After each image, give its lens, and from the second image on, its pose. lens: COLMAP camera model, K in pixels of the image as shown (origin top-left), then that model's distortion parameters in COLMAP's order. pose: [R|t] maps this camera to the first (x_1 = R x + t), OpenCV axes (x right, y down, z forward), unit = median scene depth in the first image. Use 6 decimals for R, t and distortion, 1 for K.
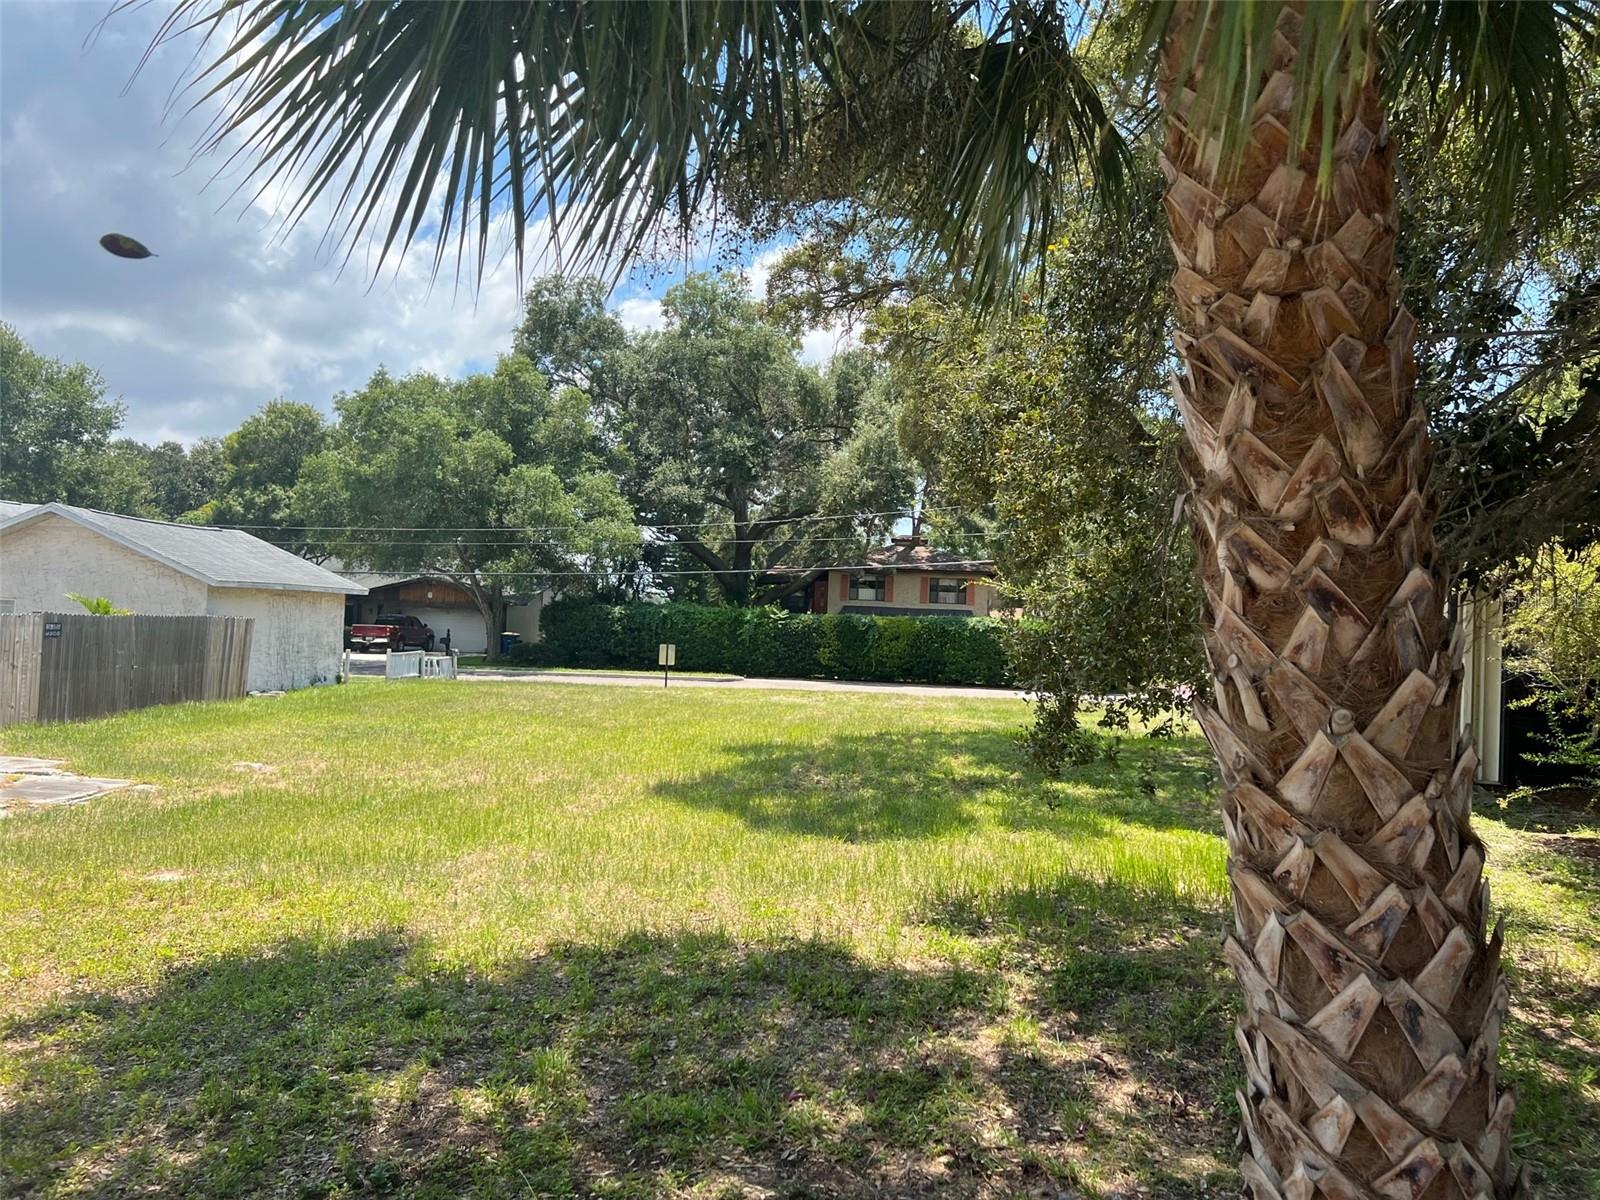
lens RADIAL K [[1197.8, 0, 816.1], [0, 1197.8, 594.0], [0, 0, 1]] dist [0.063019, -0.069468]
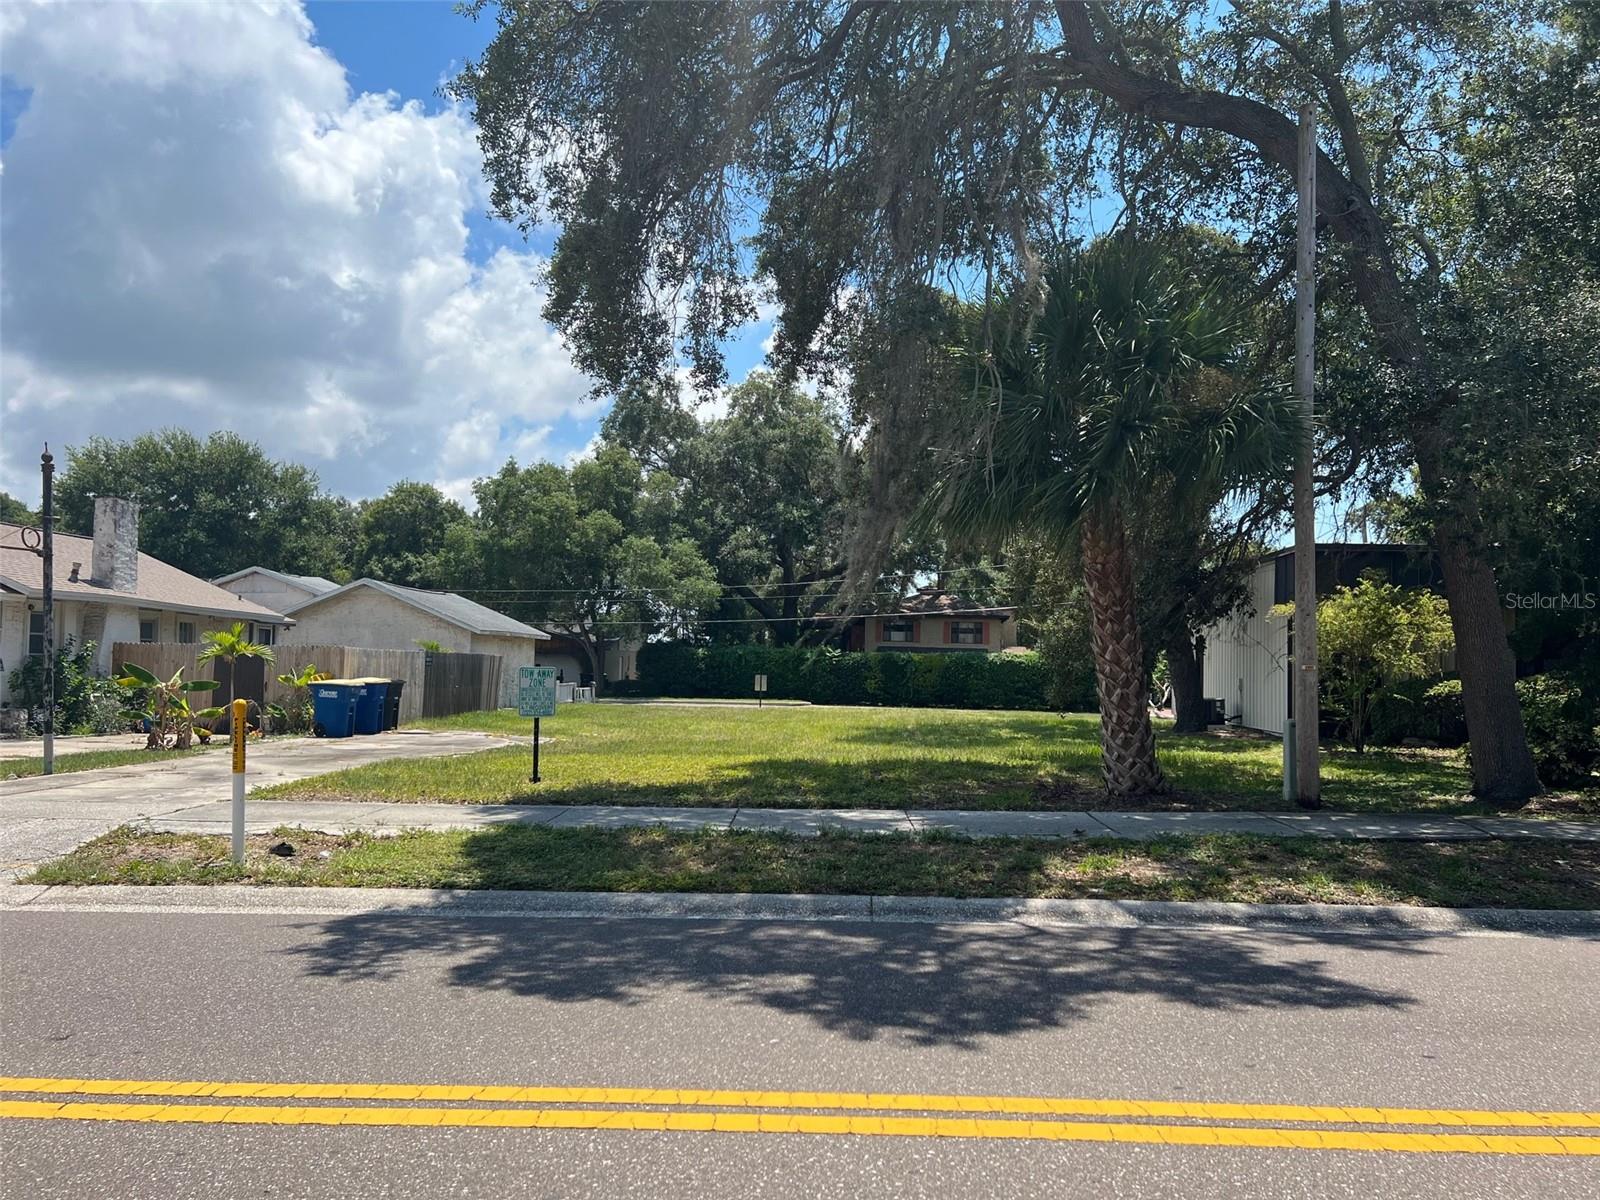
lens RADIAL K [[1197.8, 0, 813.5], [0, 1197.8, 609.9], [0, 0, 1]] dist [0.063019, -0.069468]
pose [[0.999894, -0.014273, -0.003044, -0.046432], [0.014190, 0.999570, -0.025655, 0.003922], [0.003409, 0.025609, 0.999666, -0.226807]]
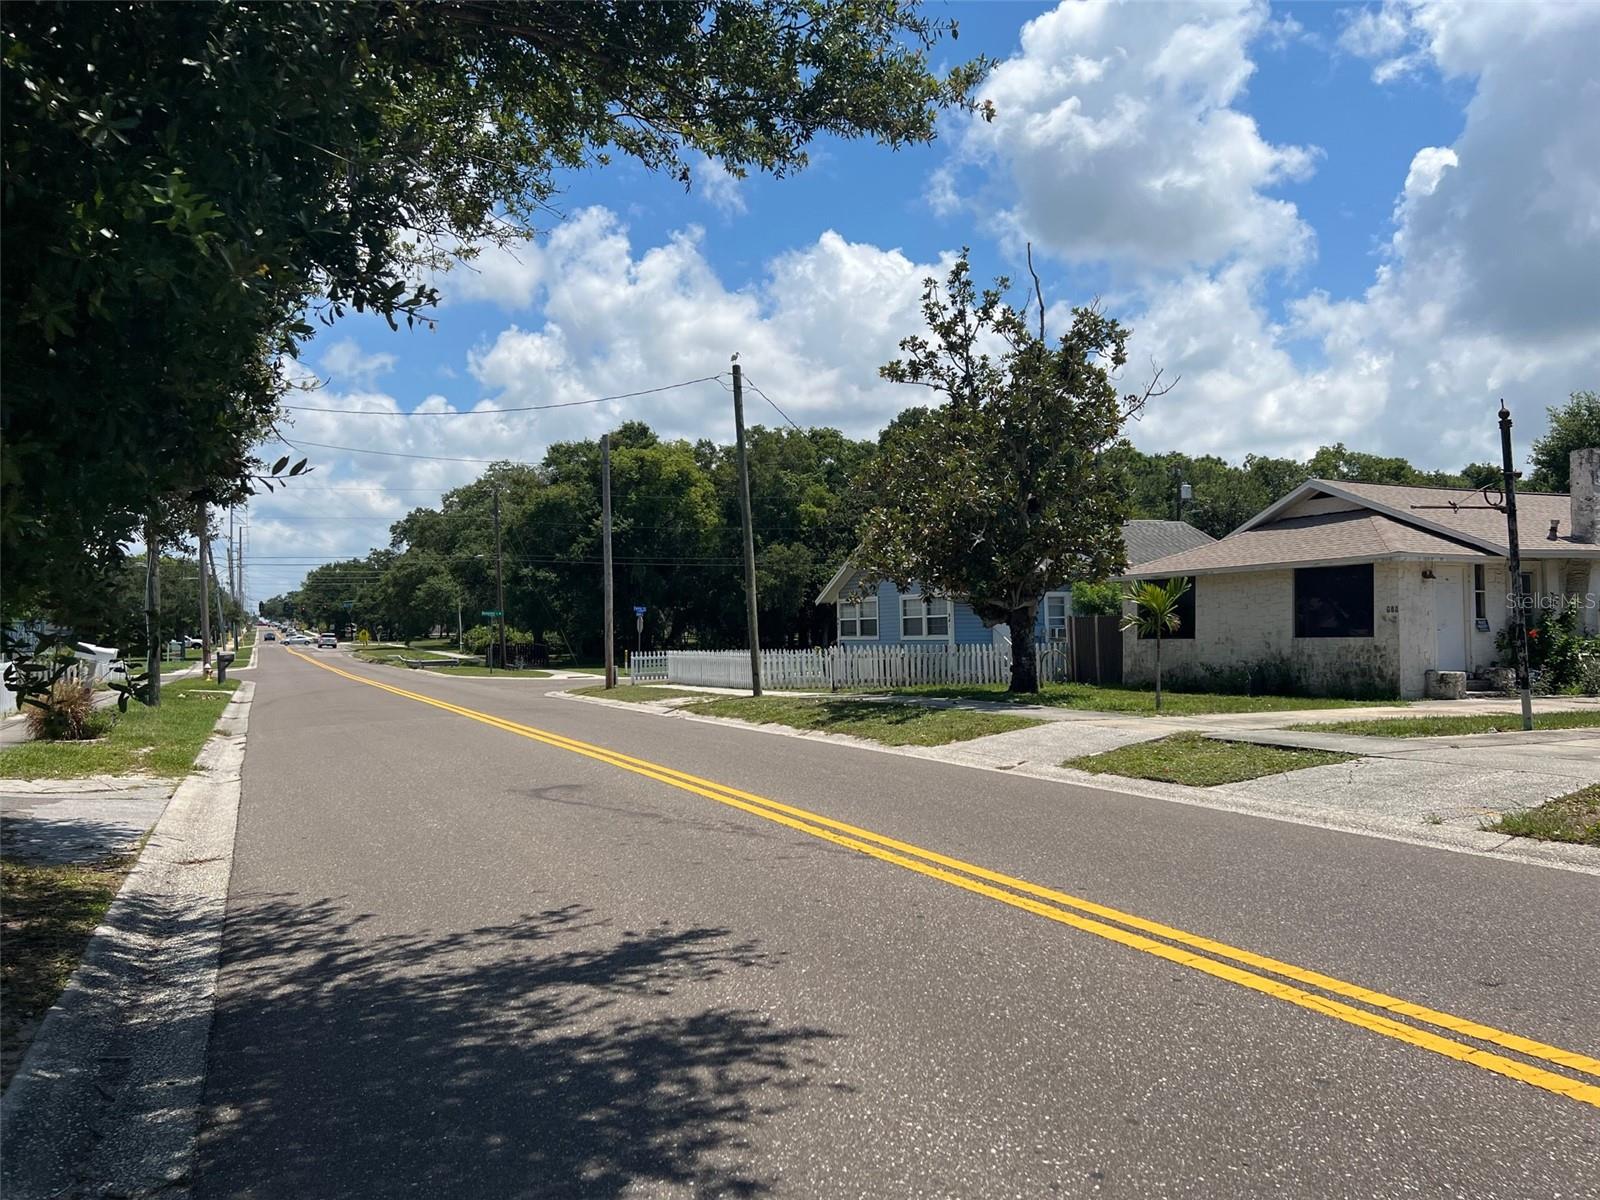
lens RADIAL K [[1197.8, 0, 807.3], [0, 1197.8, 607.1], [0, 0, 1]] dist [0.063019, -0.069468]
pose [[0.436224, -0.056244, -0.898079, -0.044368], [0.047461, 0.998094, -0.039454, 0.007376], [0.898586, -0.025413, 0.438062, -0.215320]]
